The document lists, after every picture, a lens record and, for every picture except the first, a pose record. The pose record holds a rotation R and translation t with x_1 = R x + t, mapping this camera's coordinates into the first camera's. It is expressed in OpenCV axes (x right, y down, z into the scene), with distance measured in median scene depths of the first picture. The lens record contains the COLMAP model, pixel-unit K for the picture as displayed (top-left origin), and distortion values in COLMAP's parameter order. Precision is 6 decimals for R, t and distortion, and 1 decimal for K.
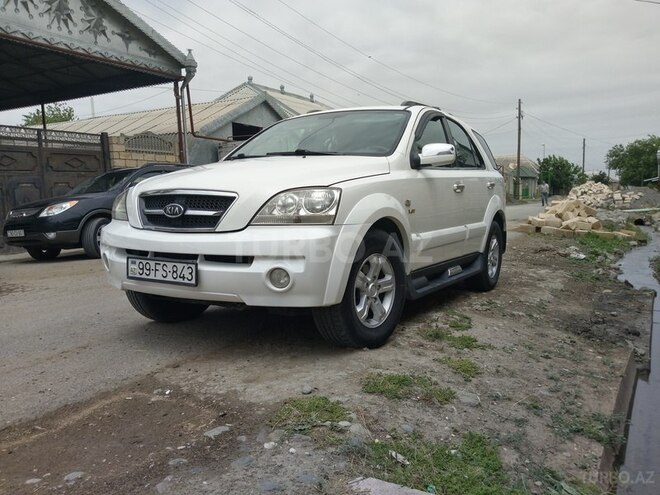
lens RADIAL K [[529.2, 0, 330.0], [0, 529.2, 247.5], [0, 0, 1]] dist [0.065852, -0.126676]
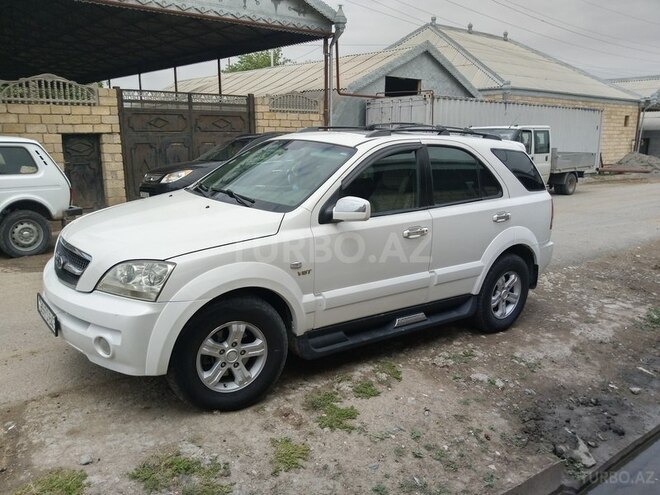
lens RADIAL K [[529.2, 0, 330.0], [0, 529.2, 247.5], [0, 0, 1]] dist [0.065852, -0.126676]
pose [[0.928939, 0.116057, -0.351571, 0.138894], [-0.073637, 0.988543, 0.131760, -0.063786], [0.362835, -0.096508, 0.926843, 0.037575]]
